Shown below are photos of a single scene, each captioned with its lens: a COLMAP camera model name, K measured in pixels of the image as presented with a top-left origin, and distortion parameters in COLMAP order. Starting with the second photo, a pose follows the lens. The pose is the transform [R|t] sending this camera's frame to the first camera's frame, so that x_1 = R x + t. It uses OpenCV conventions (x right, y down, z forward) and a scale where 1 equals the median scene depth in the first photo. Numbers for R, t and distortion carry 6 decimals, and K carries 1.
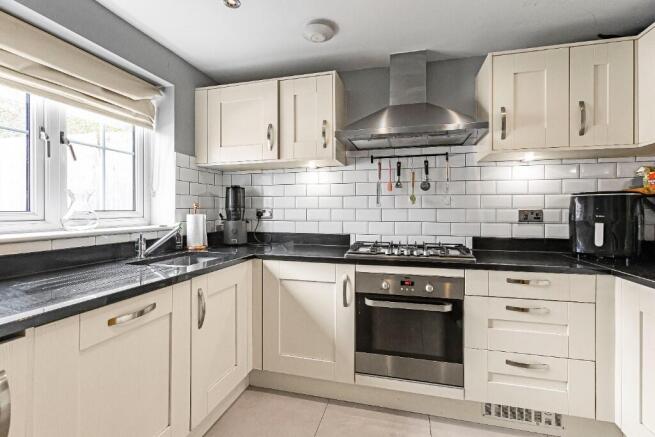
lens RADIAL K [[298.2, 0, 328.7], [0, 298.2, 213.9], [0, 0, 1]] dist [-0.004189, 0.002197]
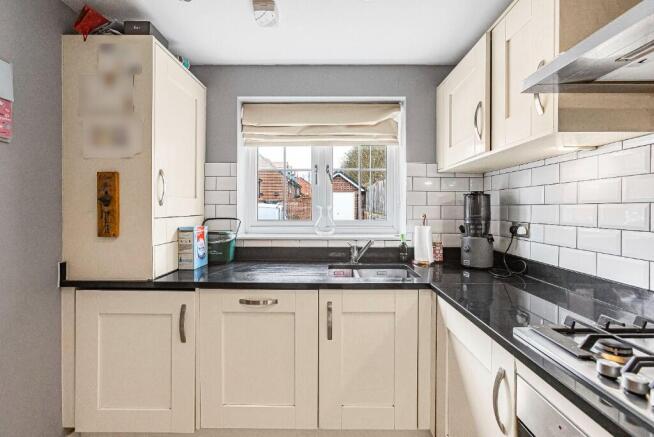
lens RADIAL K [[297.7, 0, 328.2], [0, 297.7, 211.9], [0, 0, 1]] dist [-0.004189, 0.002197]
pose [[0.265912, 0.009187, -0.963954, 0.374668], [-0.017578, 0.999835, 0.004680, -0.043502], [0.963837, 0.015700, 0.266029, 0.478191]]
